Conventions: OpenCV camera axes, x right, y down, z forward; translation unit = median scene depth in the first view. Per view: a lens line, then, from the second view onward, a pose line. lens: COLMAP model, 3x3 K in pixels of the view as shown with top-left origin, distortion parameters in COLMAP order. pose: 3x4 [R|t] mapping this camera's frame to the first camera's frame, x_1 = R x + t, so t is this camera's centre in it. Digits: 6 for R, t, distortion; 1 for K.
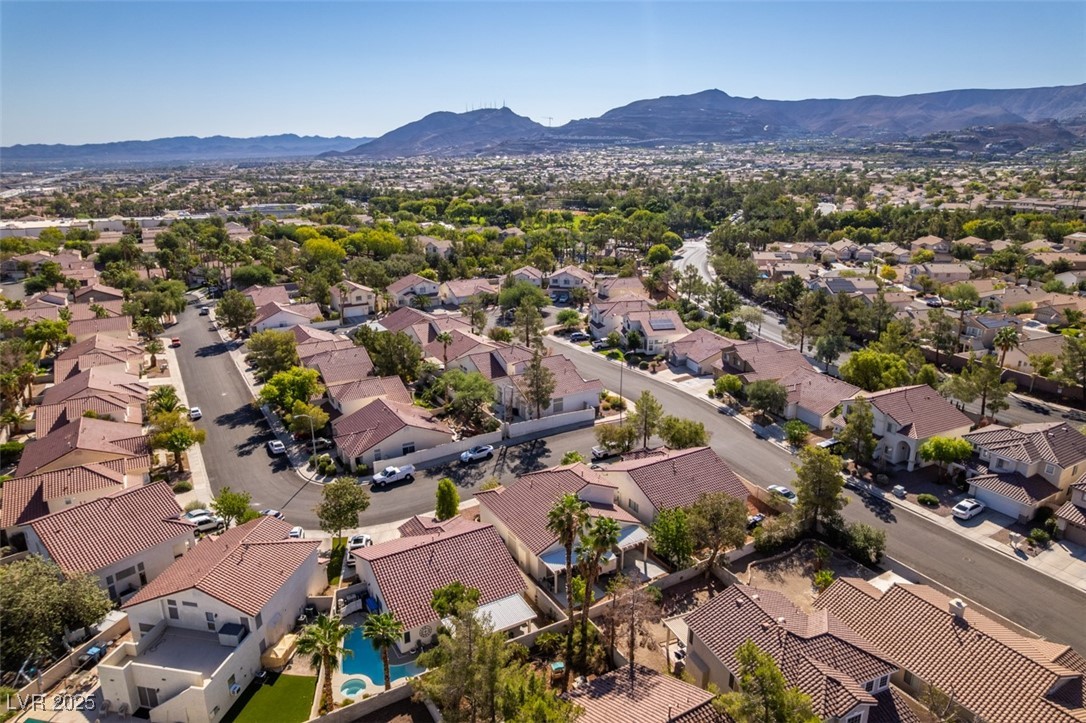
lens RADIAL K [[691.0, 0, 543.0], [0, 691.0, 361.5], [0, 0, 1]] dist [-0.075956, 0.062562]
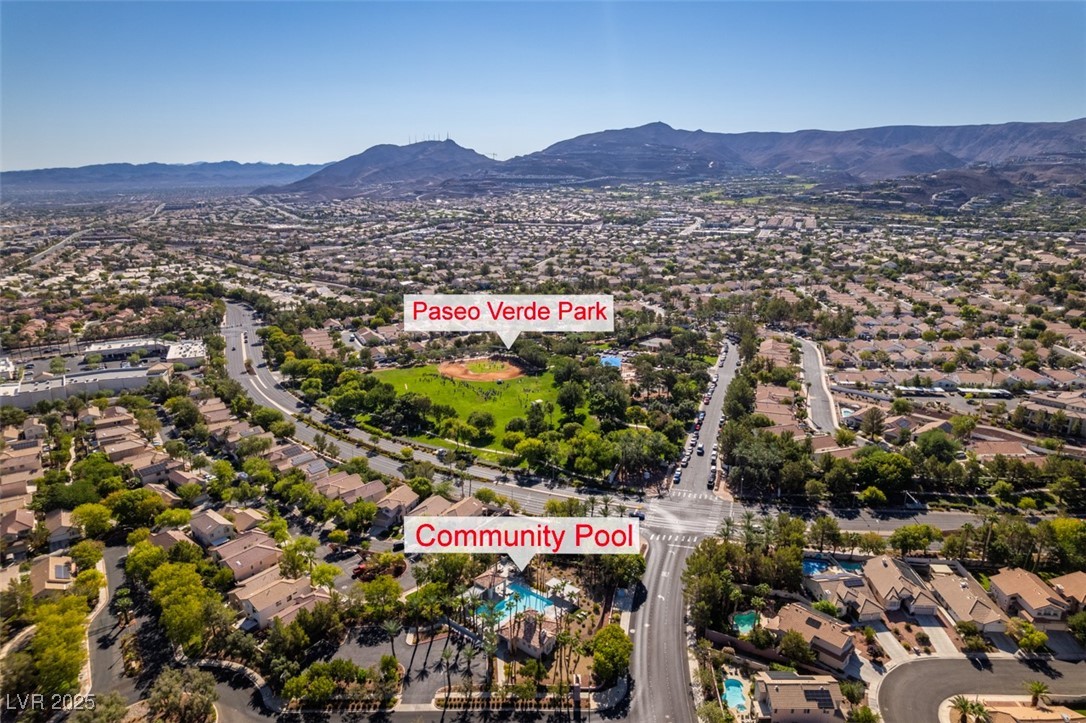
lens RADIAL K [[691.0, 0, 543.0], [0, 691.0, 361.5], [0, 0, 1]] dist [-0.075956, 0.062562]
pose [[0.997271, -0.019425, 0.071224, 0.112413], [0.021733, 0.999259, -0.031778, -0.624343], [-0.070554, 0.033240, 0.996954, 0.615739]]
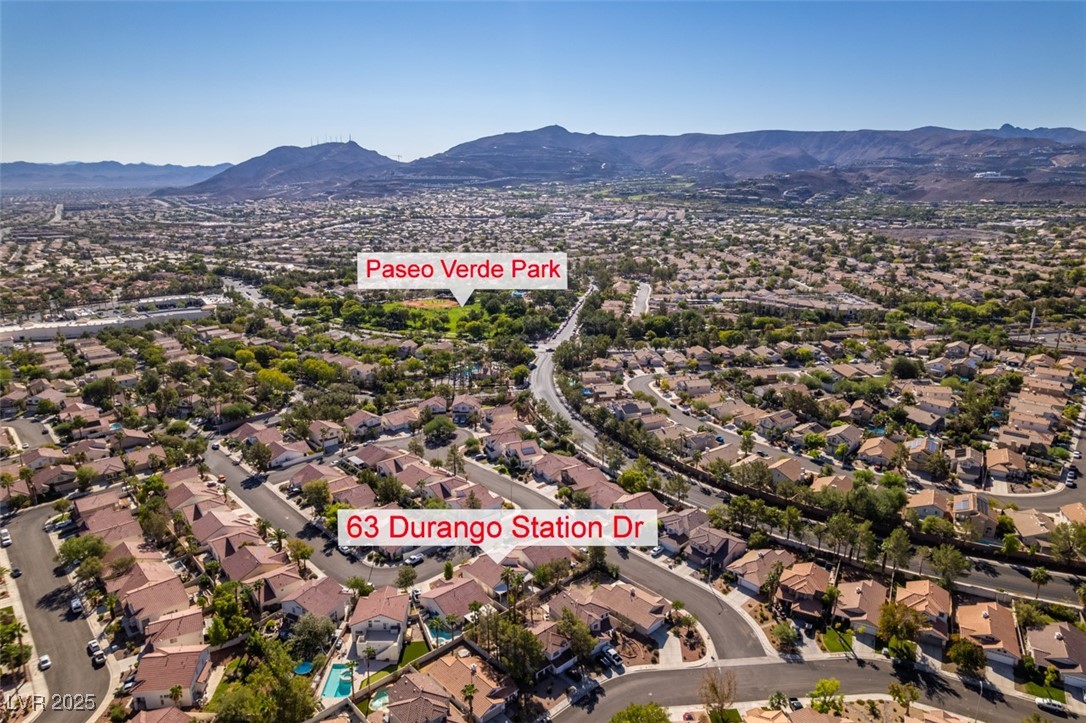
lens RADIAL K [[691.0, 0, 543.0], [0, 691.0, 361.5], [0, 0, 1]] dist [-0.075956, 0.062562]
pose [[0.977249, -0.054193, 0.205054, -0.132952], [0.061052, 0.997762, -0.027268, -0.216235], [-0.203118, 0.039166, 0.978371, -0.706348]]
